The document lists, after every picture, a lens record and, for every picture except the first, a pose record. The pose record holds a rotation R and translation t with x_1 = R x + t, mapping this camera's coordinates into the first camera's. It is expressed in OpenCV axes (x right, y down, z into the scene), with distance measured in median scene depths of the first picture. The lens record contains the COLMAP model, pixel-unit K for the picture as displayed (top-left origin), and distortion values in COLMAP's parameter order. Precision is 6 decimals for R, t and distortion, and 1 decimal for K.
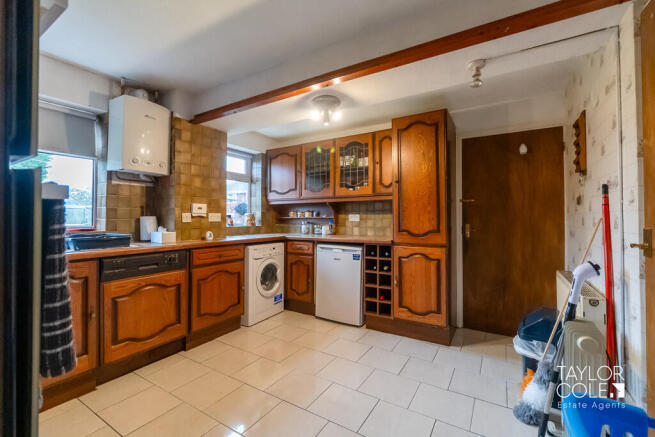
lens RADIAL K [[285.3, 0, 322.6], [0, 285.3, 215.7], [0, 0, 1]] dist [-0.002256, -0.001061]
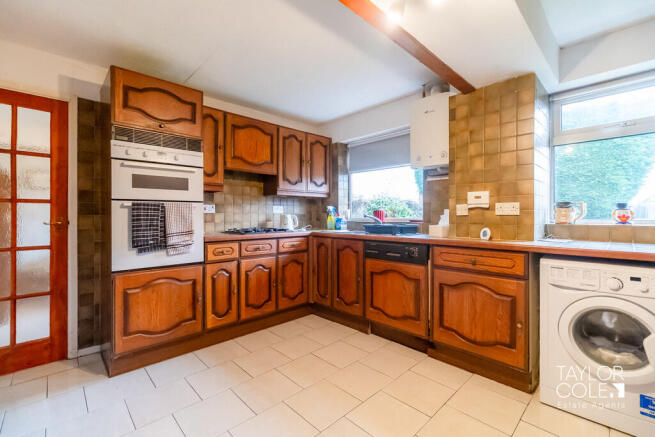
lens RADIAL K [[285.3, 0, 325.1], [0, 285.3, 215.6], [0, 0, 1]] dist [-0.002256, -0.001061]
pose [[-0.243680, 0.002344, -0.969853, 0.392931], [0.010027, 0.999950, -0.000103, 0.018009], [0.969804, -0.009750, -0.243691, 0.738565]]
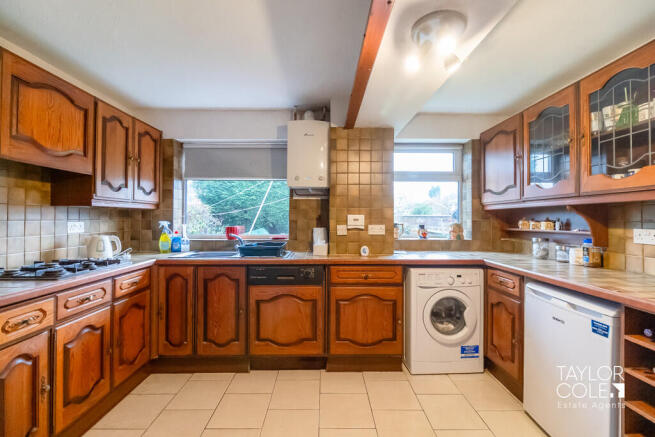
lens RADIAL K [[285.3, 0, 325.8], [0, 285.3, 215.8], [0, 0, 1]] dist [-0.002256, -0.001061]
pose [[0.539736, -0.007431, -0.841802, 0.266031], [0.005492, 0.999971, -0.005306, -0.032531], [0.841817, -0.001759, 0.539761, 0.401734]]
